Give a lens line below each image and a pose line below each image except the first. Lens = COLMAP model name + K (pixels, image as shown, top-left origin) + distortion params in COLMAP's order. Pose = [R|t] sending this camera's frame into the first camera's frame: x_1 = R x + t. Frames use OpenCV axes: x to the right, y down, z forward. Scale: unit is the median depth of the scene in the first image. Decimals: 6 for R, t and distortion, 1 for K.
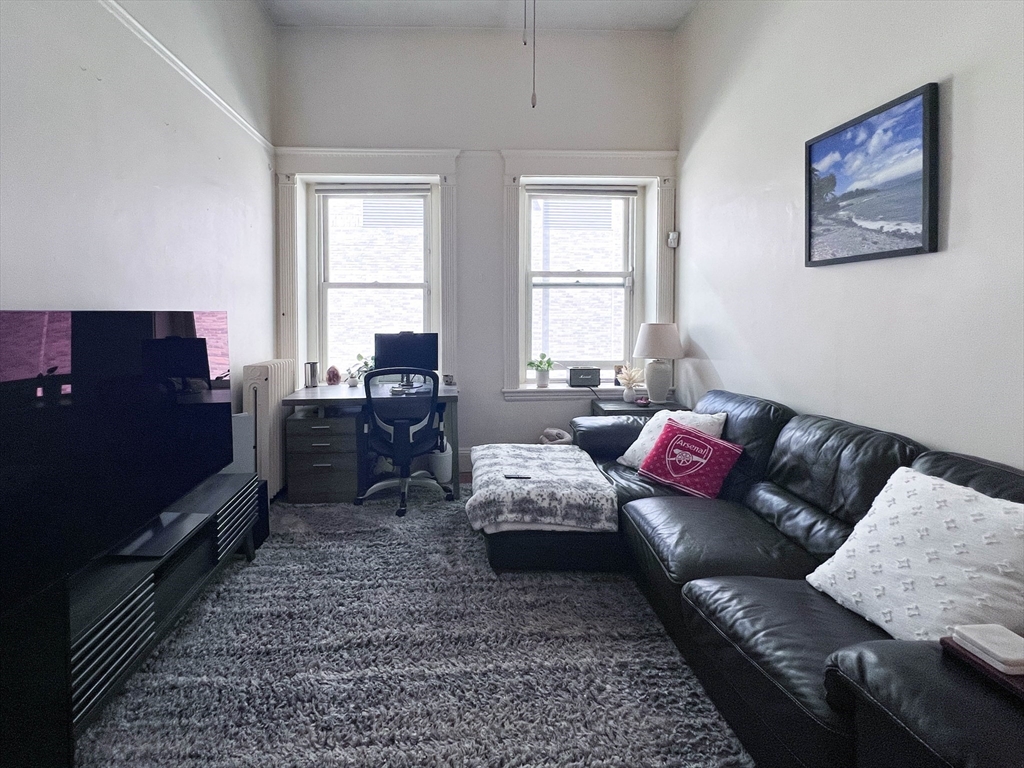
lens RADIAL K [[442.4, 0, 459.2], [0, 442.4, 315.4], [0, 0, 1]] dist [-0.005086, 0.000206]
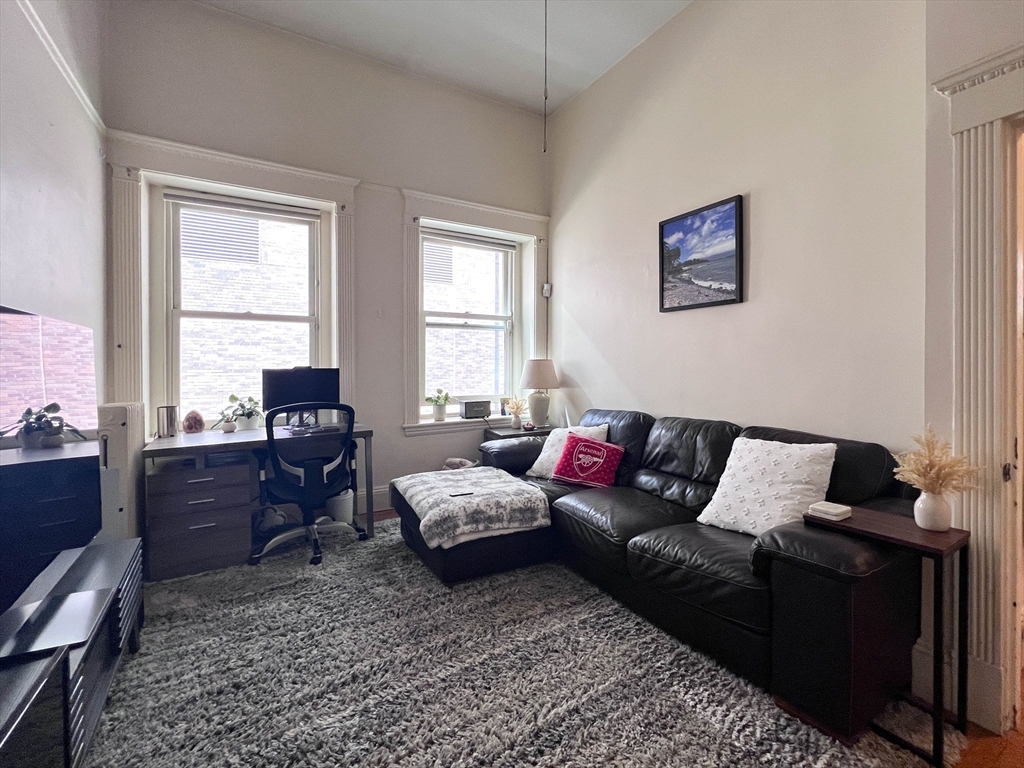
lens RADIAL K [[442.4, 0, 499.0], [0, 442.4, 362.4], [0, 0, 1]] dist [-0.005086, 0.000206]
pose [[0.882828, 0.006738, 0.469649, -0.313859], [0.000506, 0.999883, -0.015296, 0.069449], [-0.469697, 0.013741, 0.882721, 0.013607]]
